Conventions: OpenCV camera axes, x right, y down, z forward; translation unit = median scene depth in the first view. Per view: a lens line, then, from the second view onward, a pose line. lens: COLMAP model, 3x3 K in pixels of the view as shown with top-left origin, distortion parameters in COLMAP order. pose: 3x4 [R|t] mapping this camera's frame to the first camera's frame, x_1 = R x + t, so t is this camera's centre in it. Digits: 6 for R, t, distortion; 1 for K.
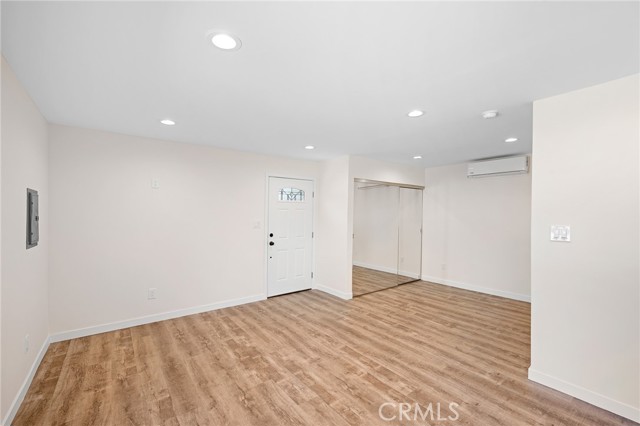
lens RADIAL K [[275.9, 0, 323.0], [0, 275.9, 207.1], [0, 0, 1]] dist [0.000009, -0.000141]
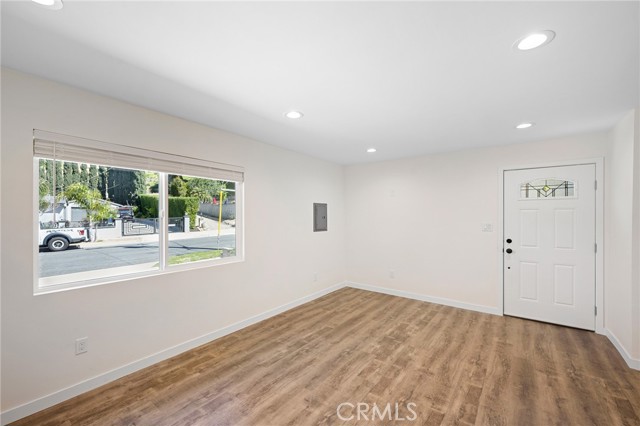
lens RADIAL K [[266.4, 0, 320.0], [0, 266.4, 213.0], [0, 0, 1]] dist [-0.001397, -0.000180]
pose [[0.263324, -0.007021, -0.964682, 0.563221], [0.022743, 0.999741, -0.001068, 0.005920], [0.964439, -0.021659, 0.263415, 0.317119]]
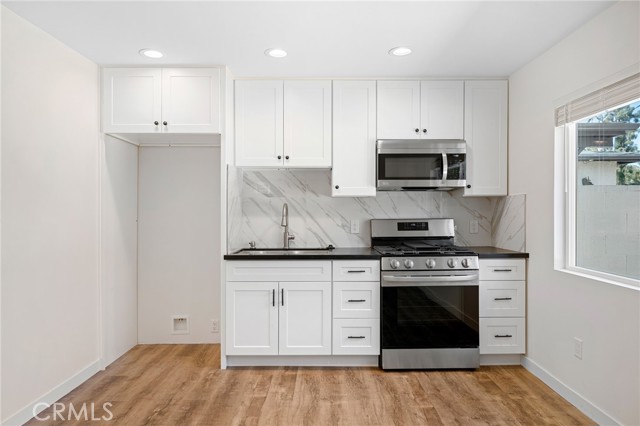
lens RADIAL K [[395.3, 0, 324.2], [0, 395.3, 209.7], [0, 0, 1]] dist [-0.001960, -0.001053]
pose [[-0.795879, 0.003334, 0.605447, -0.223939], [-0.013252, 0.999649, -0.022924, 0.066052], [-0.605311, -0.026268, -0.795555, 0.795865]]
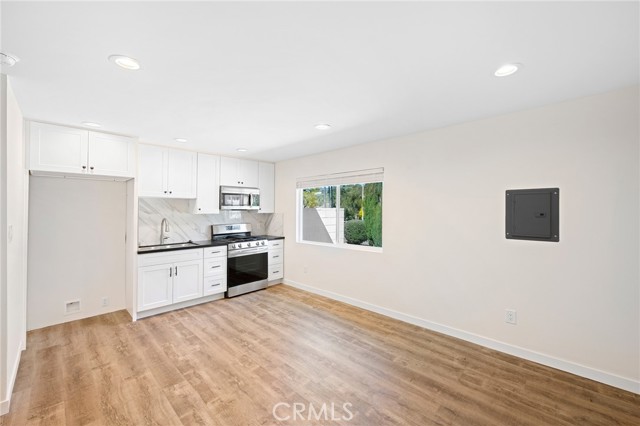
lens RADIAL K [[259.4, 0, 320.0], [0, 259.4, 213.0], [0, 0, 1]] dist [0.000122, -0.000060]
pose [[-0.990036, 0.005125, -0.140720, -0.048099], [0.007316, 0.999860, -0.015052, 0.028356], [0.140624, -0.015931, -0.989935, 1.261069]]
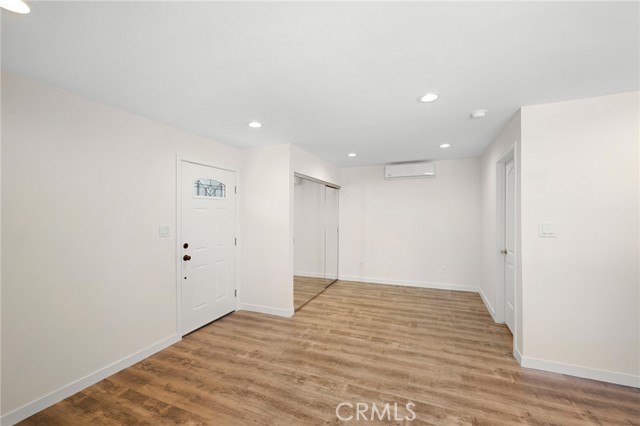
lens RADIAL K [[266.4, 0, 320.0], [0, 266.4, 213.0], [0, 0, 1]] dist [-0.001397, -0.000180]
pose [[0.867842, -0.006958, 0.496791, -0.293914], [-0.004093, 0.999768, 0.021153, 0.004545], [-0.496823, -0.020391, 0.867612, 0.332386]]
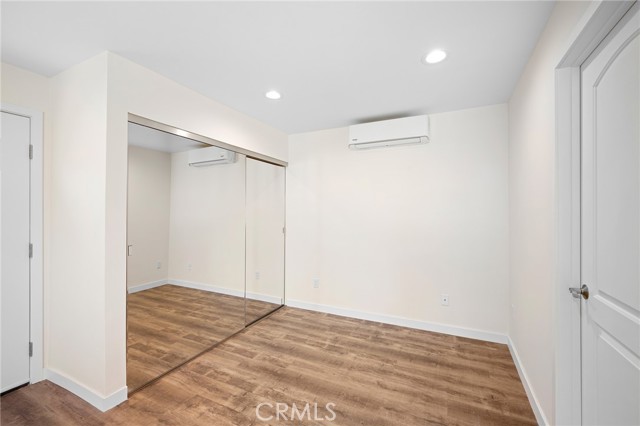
lens RADIAL K [[266.4, 0, 320.0], [0, 266.4, 213.0], [0, 0, 1]] dist [-0.001397, -0.000180]
pose [[0.895849, -0.006170, 0.444315, 0.248493], [-0.007072, 0.999579, 0.028140, 0.040195], [-0.444302, -0.028351, 0.895428, 0.658187]]
